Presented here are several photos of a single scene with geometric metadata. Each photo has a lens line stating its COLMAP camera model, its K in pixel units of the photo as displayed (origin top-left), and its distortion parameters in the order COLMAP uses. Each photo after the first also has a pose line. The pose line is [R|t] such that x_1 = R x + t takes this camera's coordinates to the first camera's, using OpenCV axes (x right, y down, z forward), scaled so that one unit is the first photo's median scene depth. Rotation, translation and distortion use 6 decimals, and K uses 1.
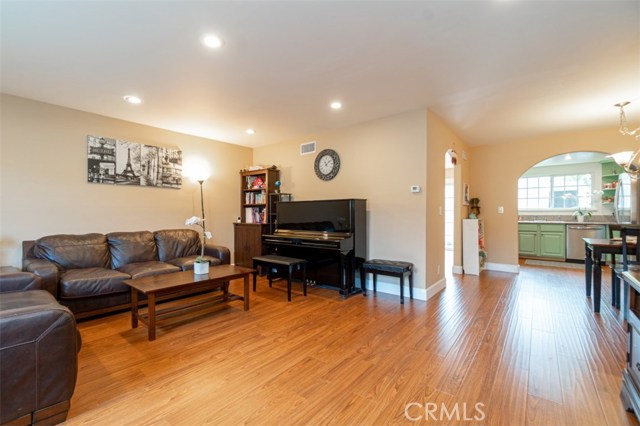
lens RADIAL K [[271.7, 0, 320.0], [0, 271.7, 213.0], [0, 0, 1]] dist [0.001455, 0.000322]
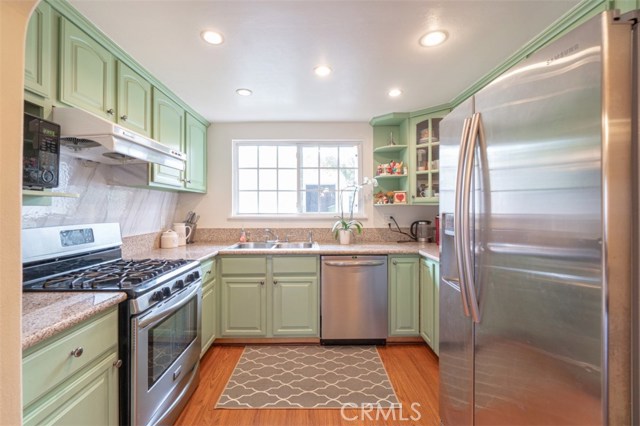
lens RADIAL K [[273.0, 0, 314.5], [0, 273.0, 205.5], [0, 0, 1]] dist [0.002680, 0.000082]
pose [[0.765684, 0.004867, 0.643198, 0.626340], [0.002624, 0.999939, -0.010690, -0.027960], [-0.643211, 0.009873, 0.765625, 0.684410]]
